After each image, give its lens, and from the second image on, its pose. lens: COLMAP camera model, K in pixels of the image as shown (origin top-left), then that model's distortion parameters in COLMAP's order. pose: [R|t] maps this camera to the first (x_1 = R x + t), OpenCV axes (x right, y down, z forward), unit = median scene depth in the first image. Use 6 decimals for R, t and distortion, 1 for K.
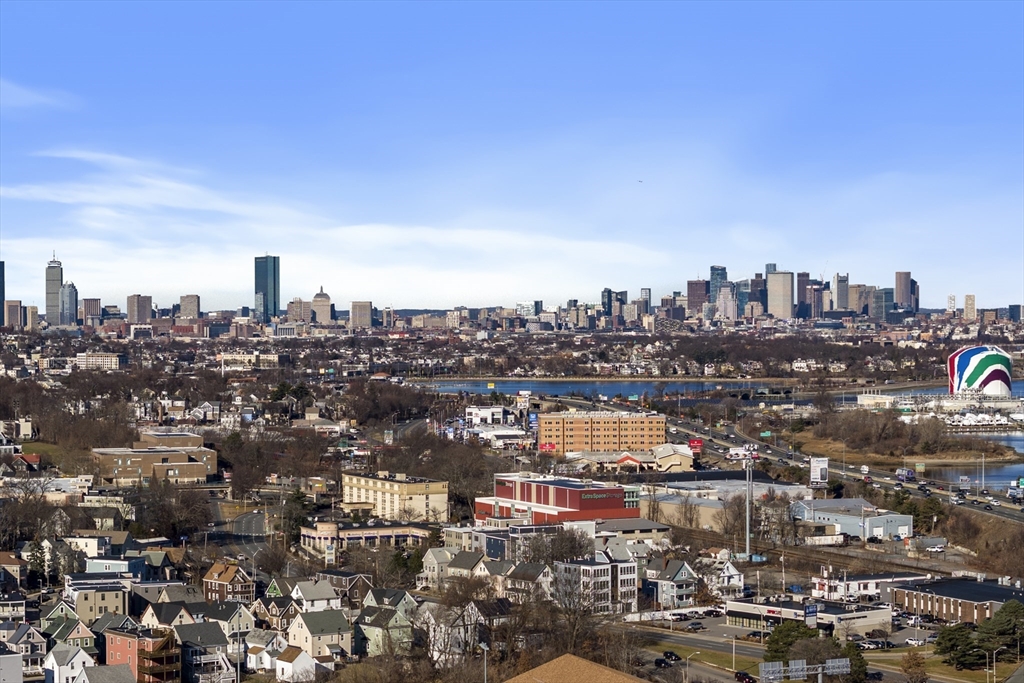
lens RADIAL K [[2454.7, 0, 510.7], [0, 2454.7, 340.2], [0, 0, 1]] dist [-0.067333, 0.000000]
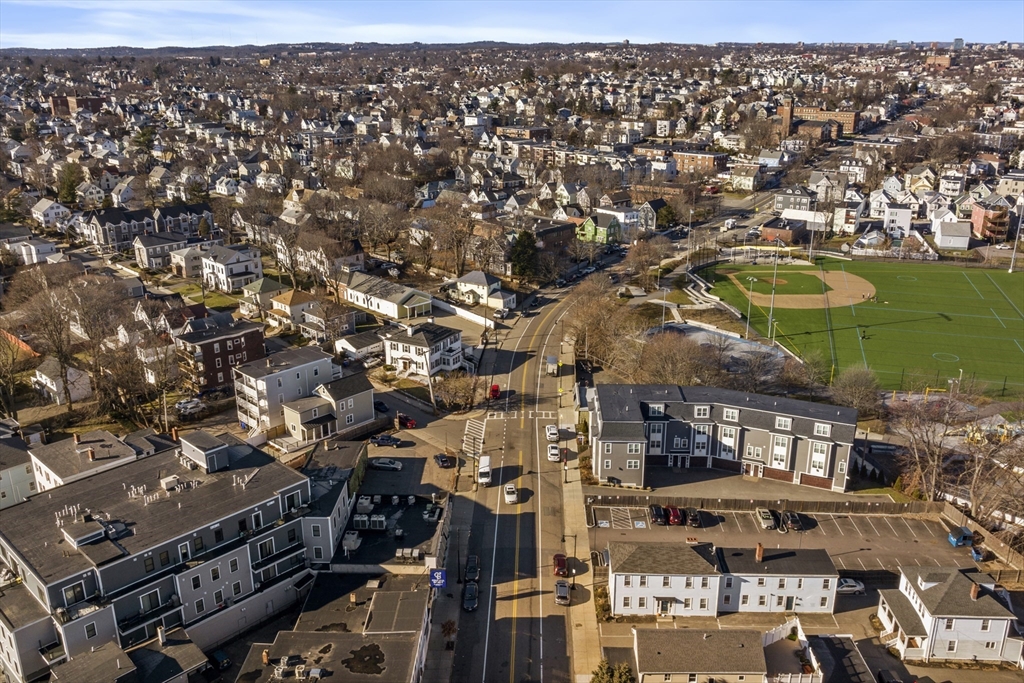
lens RADIAL K [[860.0, 0, 515.3], [0, 860.0, 338.2], [0, 0, 1]] dist [-0.014391, -0.003929]
pose [[0.656845, 0.244124, -0.713413, 0.057160], [-0.007506, 0.948209, 0.317558, 0.008054], [0.753988, -0.203231, 0.624659, 0.194651]]
